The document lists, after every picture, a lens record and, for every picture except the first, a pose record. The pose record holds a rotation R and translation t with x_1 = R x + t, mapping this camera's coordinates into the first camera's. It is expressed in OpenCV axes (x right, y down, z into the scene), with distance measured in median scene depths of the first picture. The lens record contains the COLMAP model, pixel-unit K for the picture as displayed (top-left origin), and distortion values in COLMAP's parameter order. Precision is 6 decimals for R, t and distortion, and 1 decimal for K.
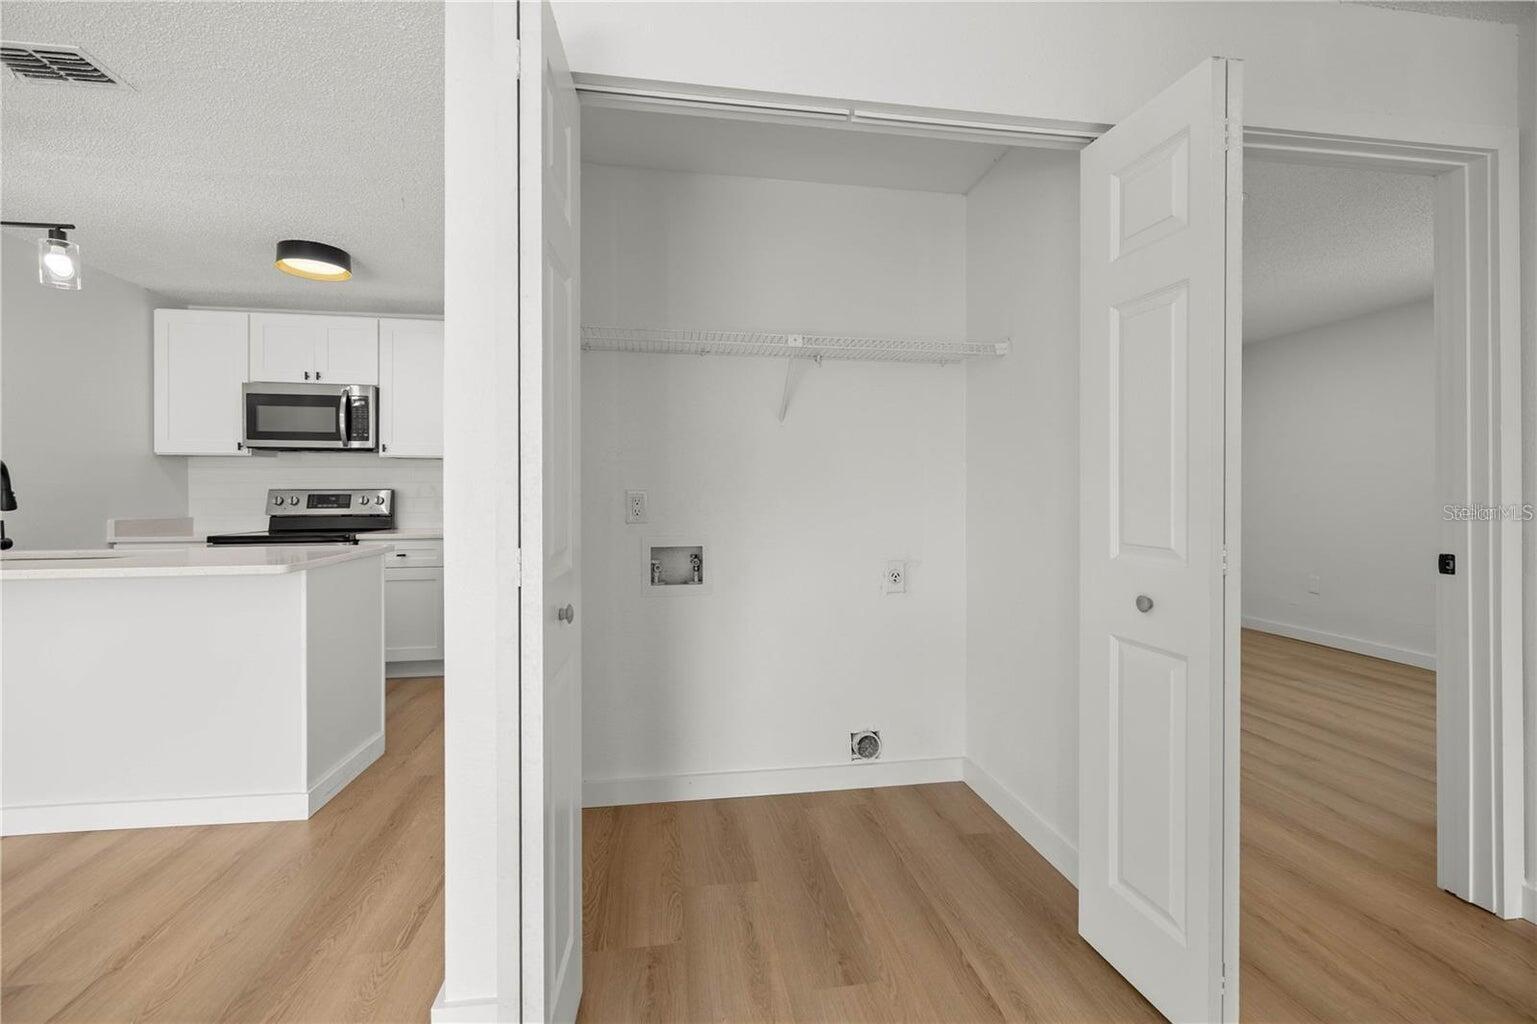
lens RADIAL K [[651.9, 0, 763.6], [0, 651.9, 495.4], [0, 0, 1]] dist [0.001850, 0.000289]
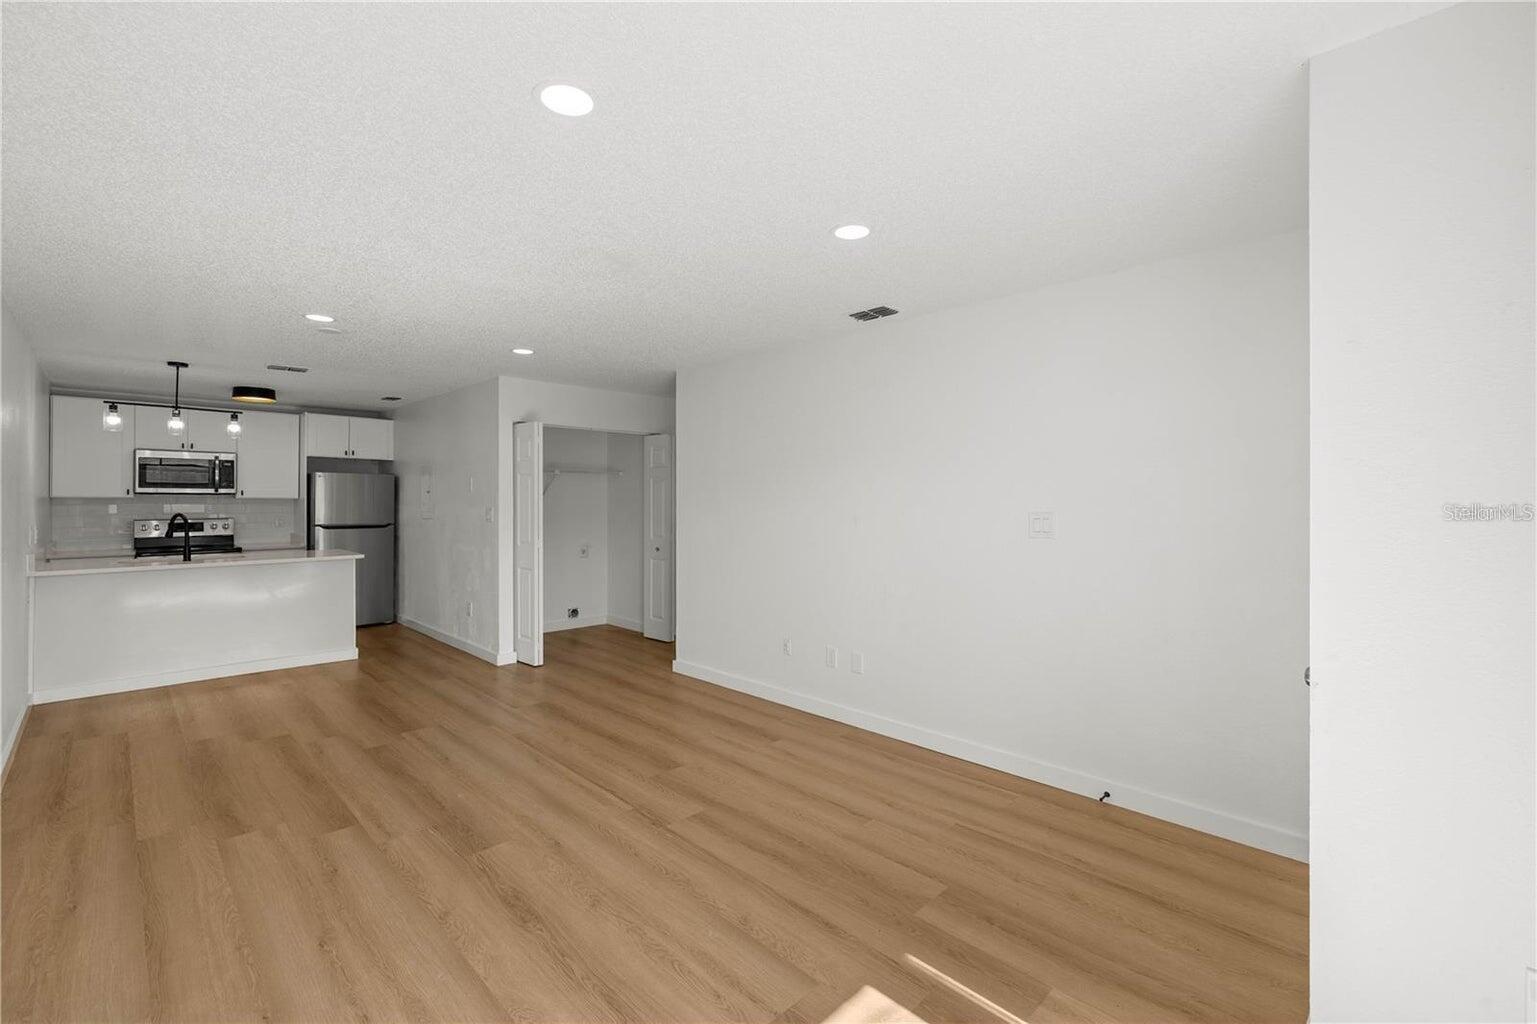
lens RADIAL K [[669.1, 0, 765.4], [0, 669.1, 496.4], [0, 0, 1]] dist [0.001458, 0.000285]
pose [[0.814237, 0.003299, 0.580523, -0.511726], [-0.000896, 0.999990, -0.004426, -0.060304], [-0.580531, 0.003084, 0.814232, -1.097620]]
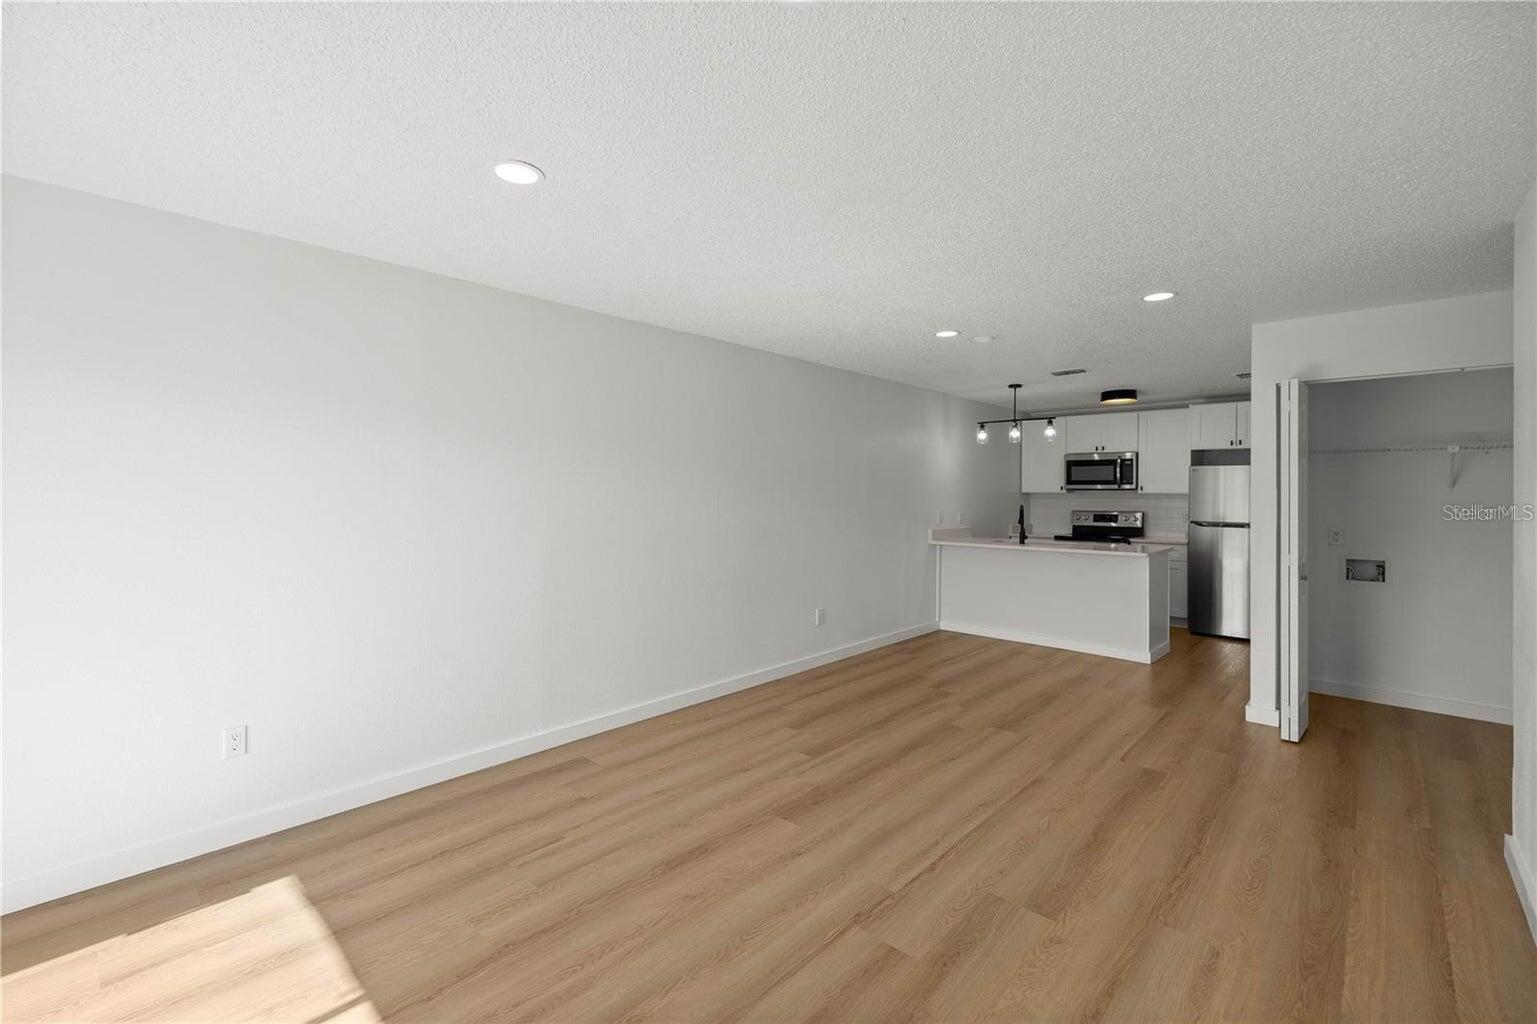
lens RADIAL K [[651.9, 0, 763.6], [0, 651.9, 495.4], [0, 0, 1]] dist [0.001850, 0.000289]
pose [[0.610424, 0.005604, -0.792055, 0.165335], [-0.004243, 0.999984, 0.003805, -0.058827], [0.792063, 0.001038, 0.610438, -0.839950]]
